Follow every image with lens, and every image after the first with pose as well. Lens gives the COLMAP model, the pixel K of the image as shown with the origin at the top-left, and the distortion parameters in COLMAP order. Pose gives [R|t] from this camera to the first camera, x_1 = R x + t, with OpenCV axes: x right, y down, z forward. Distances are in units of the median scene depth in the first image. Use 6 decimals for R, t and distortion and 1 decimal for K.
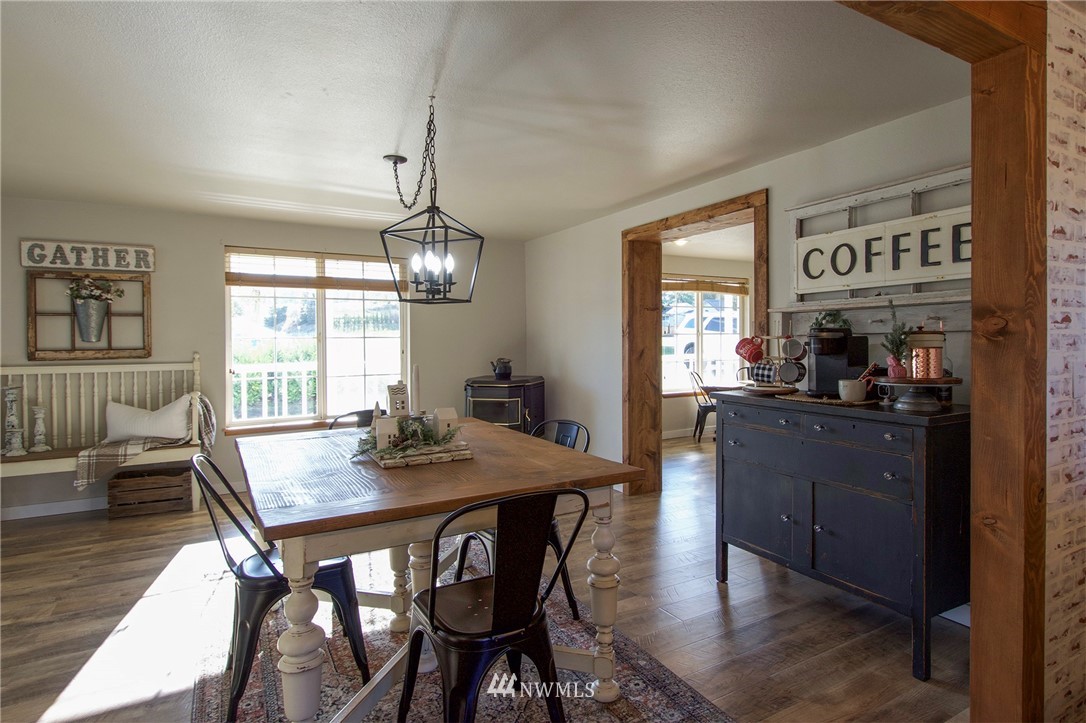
lens RADIAL K [[578.2, 0, 550.1], [0, 578.2, 342.8], [0, 0, 1]] dist [0.011830, -0.000777]
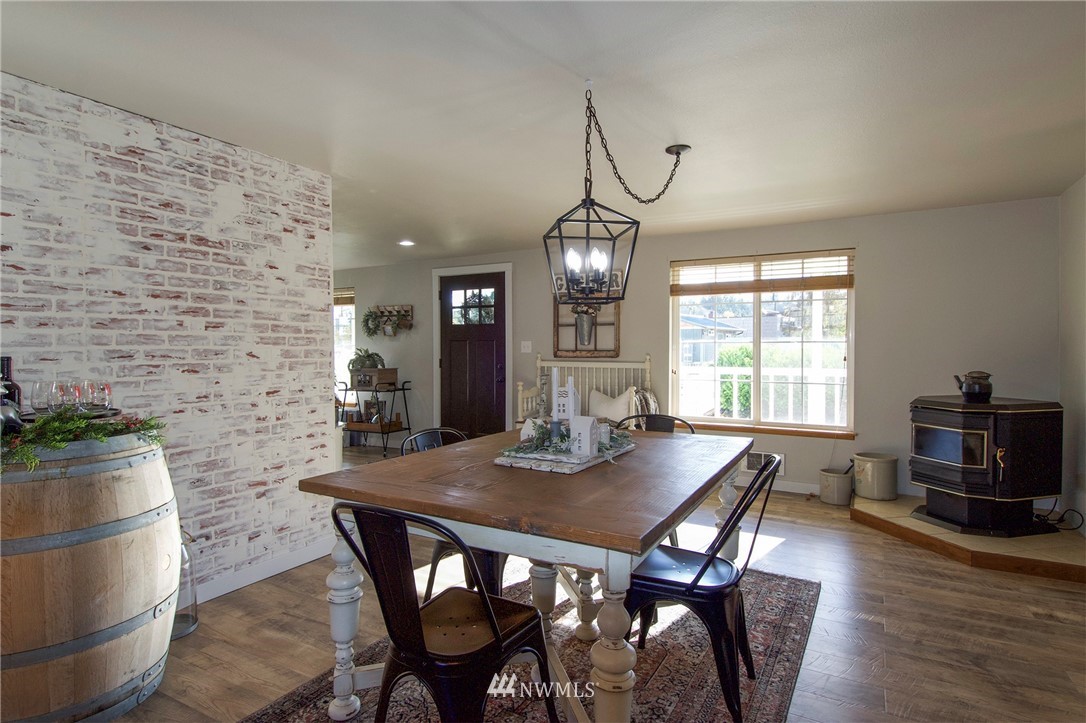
lens RADIAL K [[543.8, 0, 518.9], [0, 543.8, 357.2], [0, 0, 1]] dist [0.005738, -0.000506]
pose [[0.508033, 0.024771, -0.860981, 0.234290], [-0.010874, 0.999691, 0.022346, 0.000396], [0.861269, -0.001990, 0.508146, 0.214863]]
